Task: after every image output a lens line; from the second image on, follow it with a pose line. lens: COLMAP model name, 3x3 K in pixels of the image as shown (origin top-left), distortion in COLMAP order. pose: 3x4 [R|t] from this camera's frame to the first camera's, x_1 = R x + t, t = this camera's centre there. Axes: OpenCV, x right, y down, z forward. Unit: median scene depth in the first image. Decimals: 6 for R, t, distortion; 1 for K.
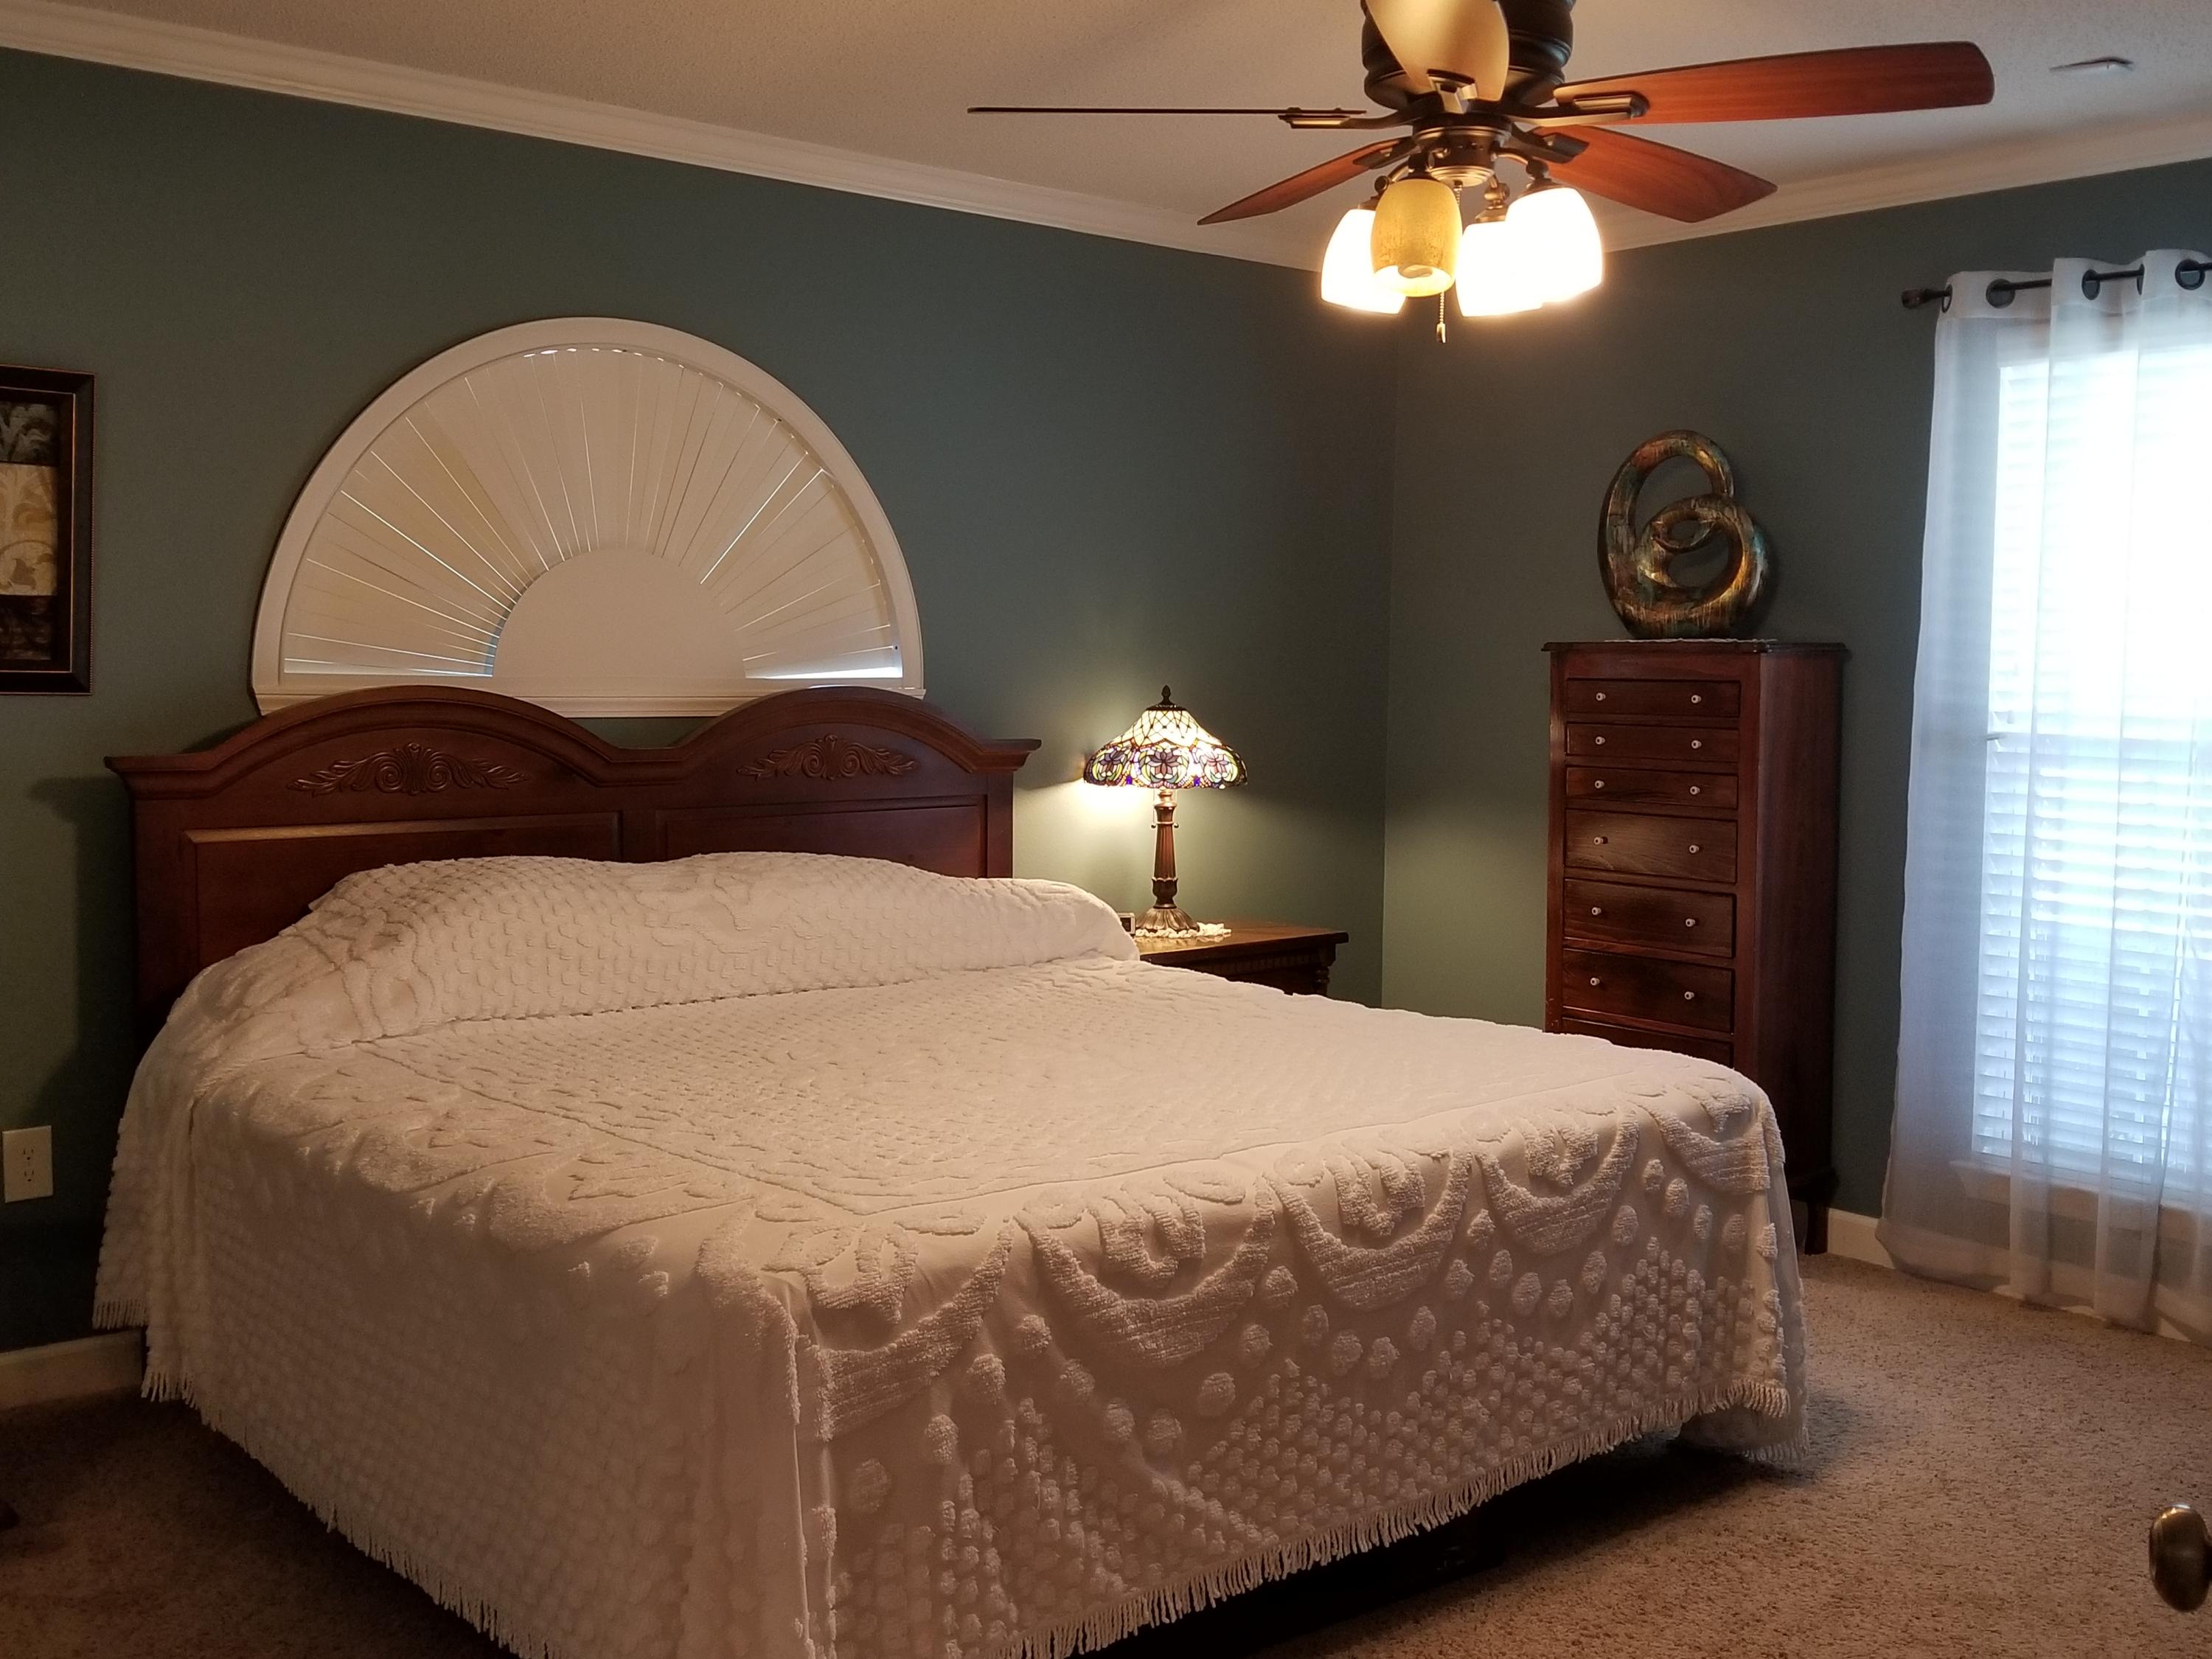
lens RADIAL K [[2141.5, 0, 1106.0], [0, 2141.5, 829.5], [0, 0, 1]] dist [0.051759, -0.016950]
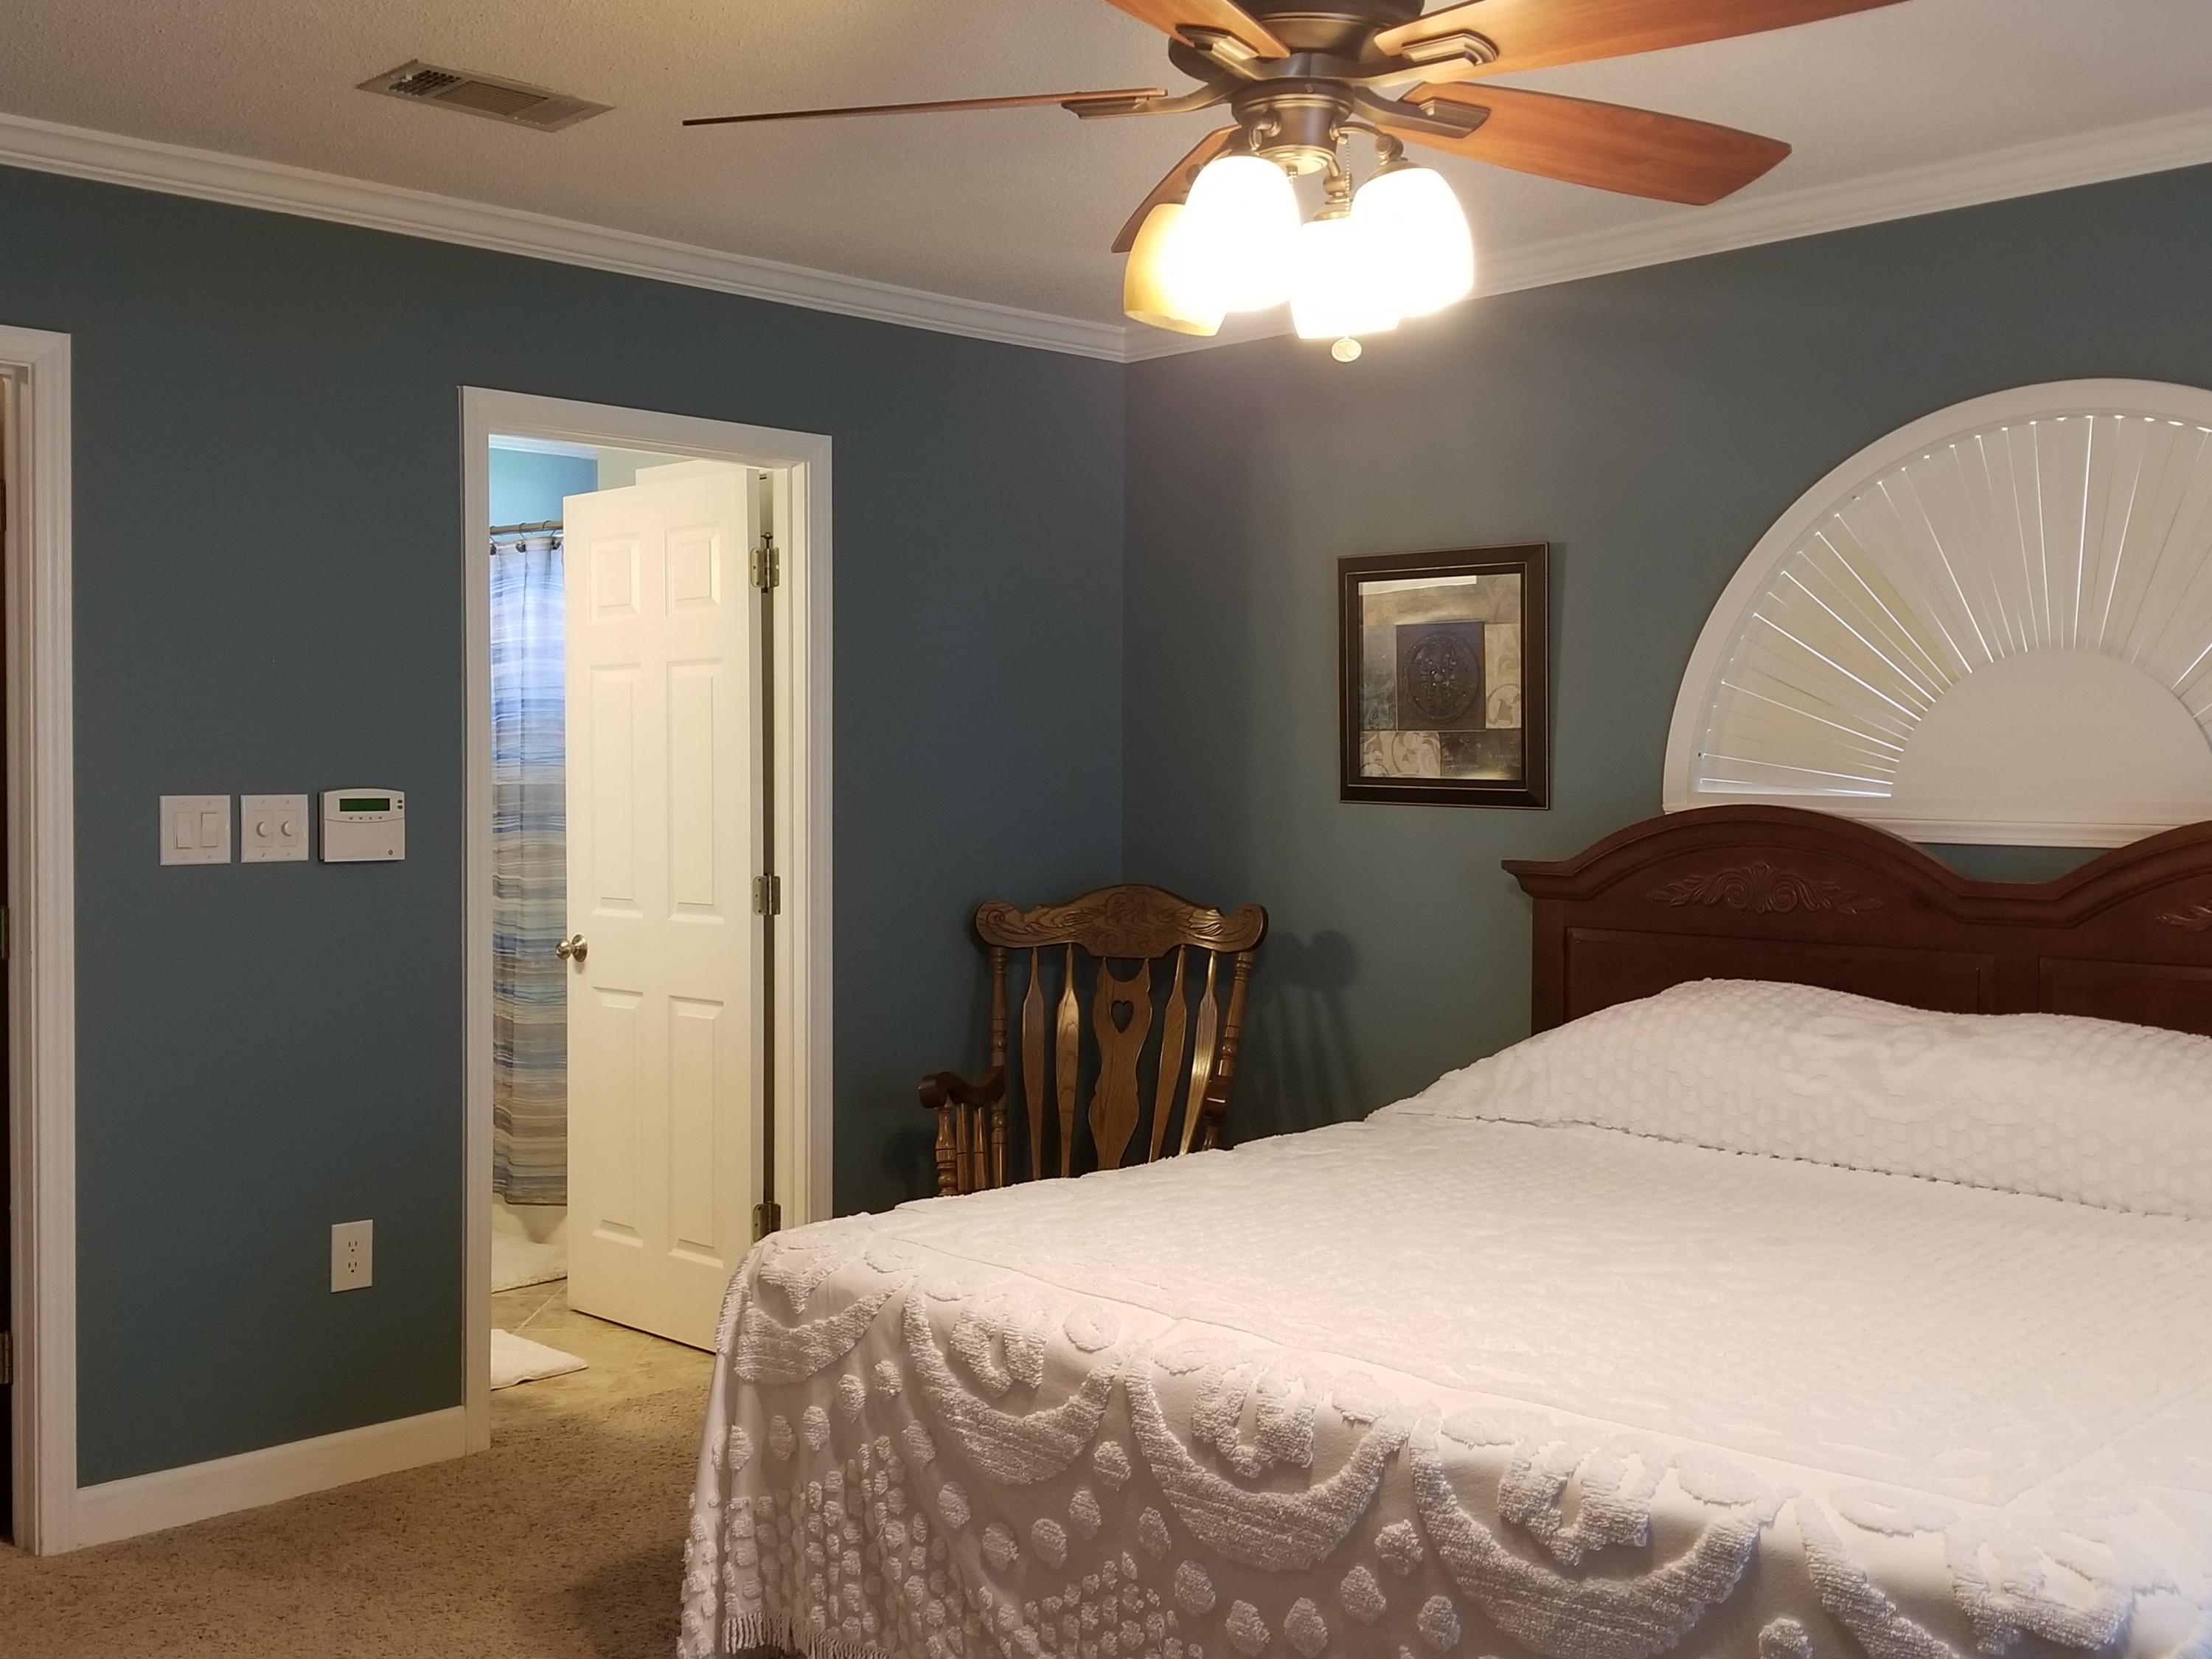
lens RADIAL K [[2218.5, 0, 1095.6], [0, 2218.5, 786.1], [0, 0, 1]] dist [0.010990, -0.025207]
pose [[0.086221, 0.000582, -0.996276, 0.957031], [-0.081802, 0.996627, -0.006497, -0.060762], [0.992912, 0.082058, 0.085978, 0.843965]]
